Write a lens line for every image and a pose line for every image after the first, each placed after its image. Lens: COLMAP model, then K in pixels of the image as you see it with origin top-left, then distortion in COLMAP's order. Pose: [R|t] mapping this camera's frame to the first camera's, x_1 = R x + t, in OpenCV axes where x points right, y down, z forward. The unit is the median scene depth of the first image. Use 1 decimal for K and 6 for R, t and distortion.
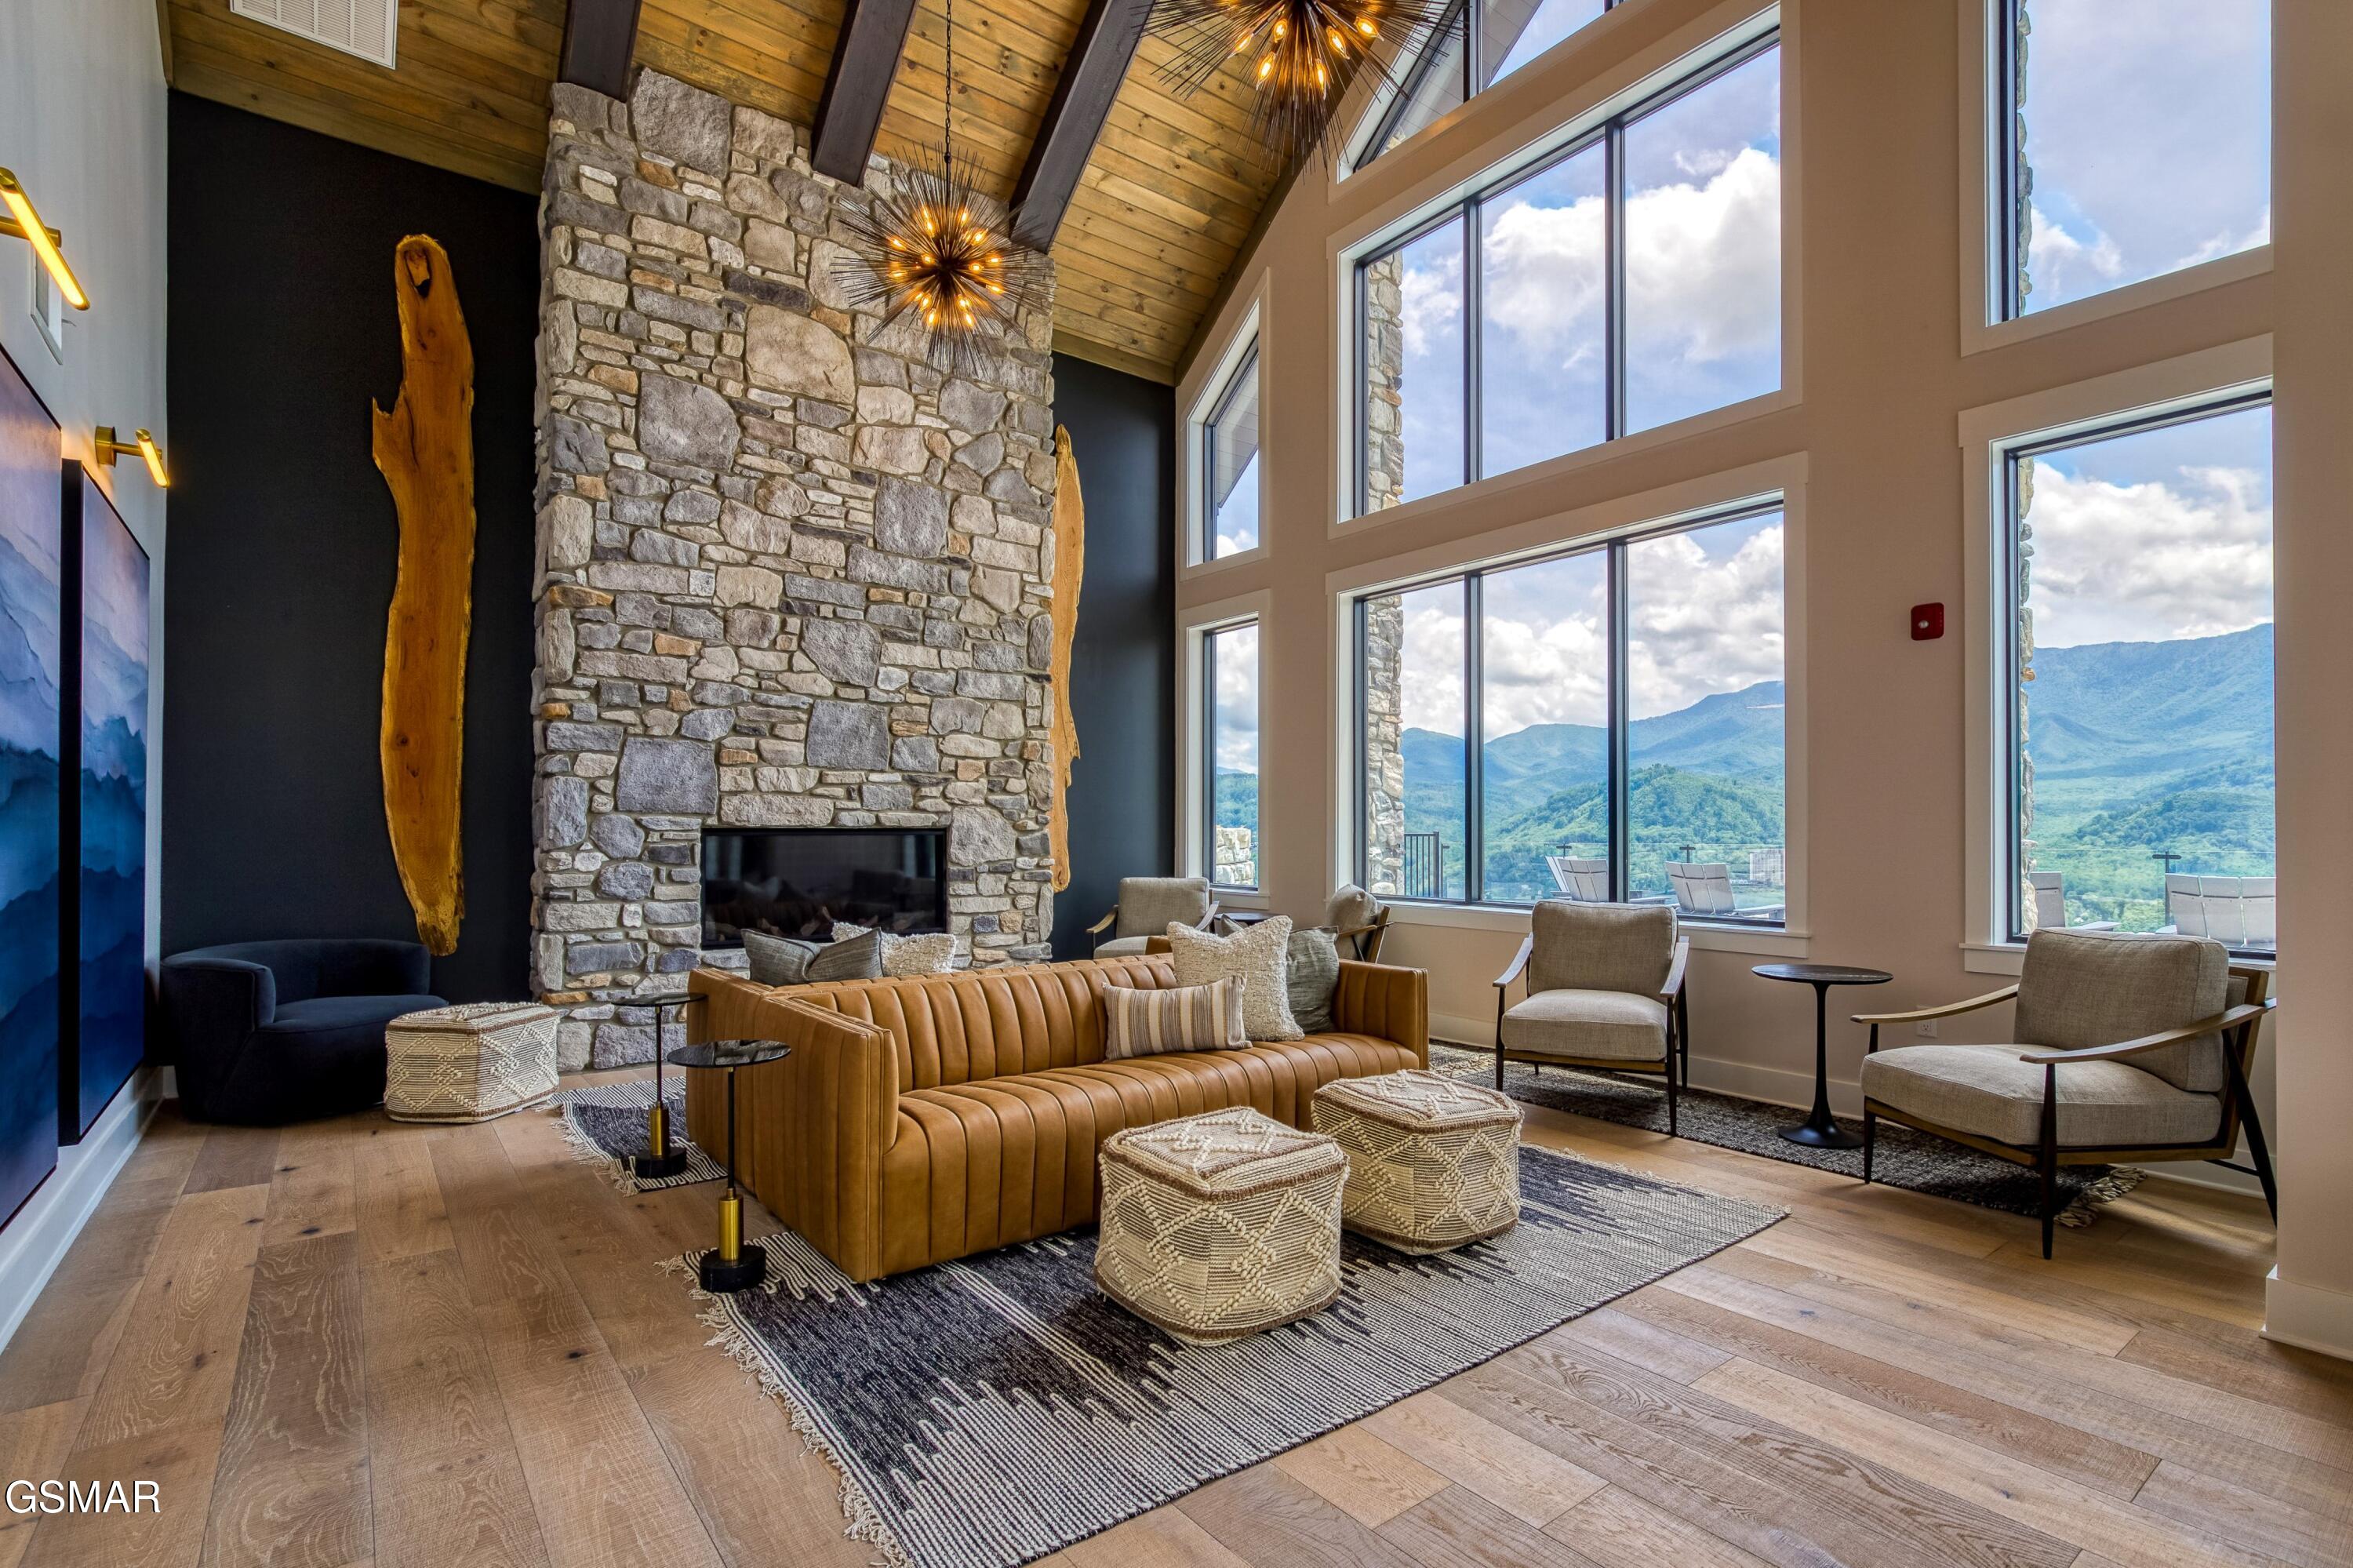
lens RADIAL K [[1143.5, 0, 1213.1], [0, 1143.5, 795.8], [0, 0, 1]] dist [-0.002454, -0.000523]
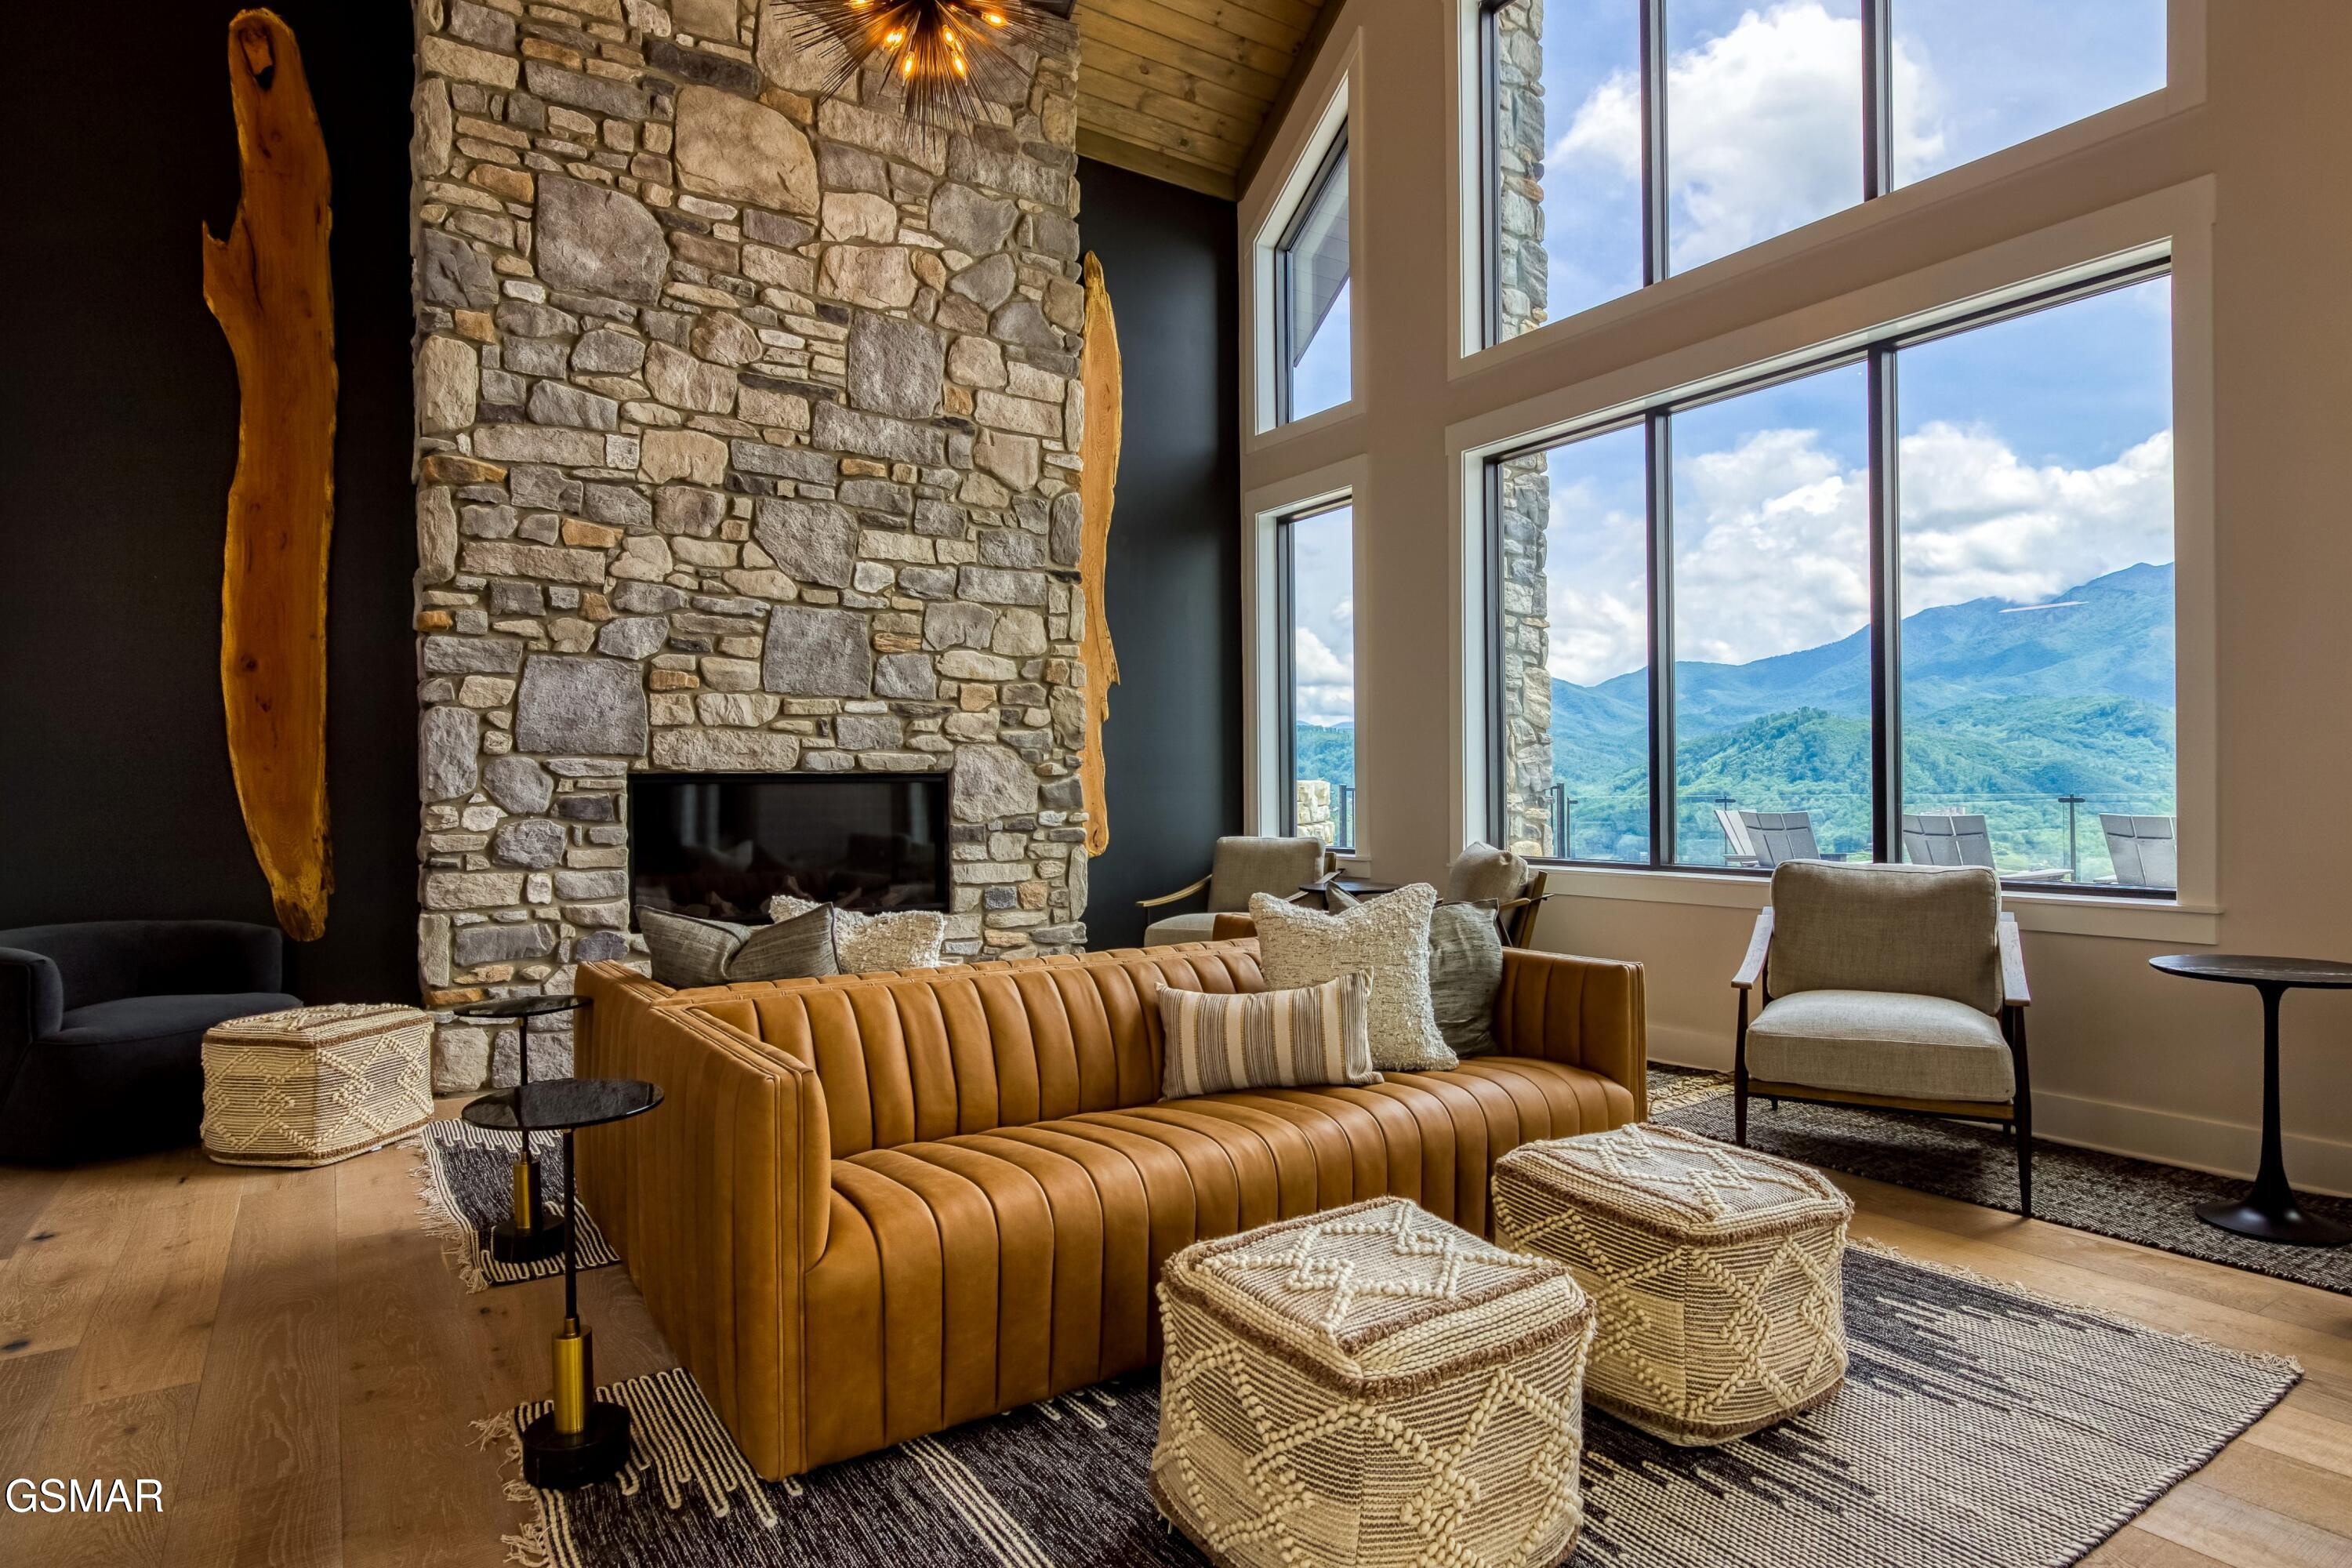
lens RADIAL K [[1276.5, 0, 1176.0], [0, 1276.5, 784.0], [0, 0, 1]] dist [0.002336, 0.000516]
pose [[0.997219, -0.009989, -0.073859, -0.019882], [0.011575, 0.999711, 0.021069, 0.021495], [0.073627, -0.021865, 0.997046, 0.178808]]
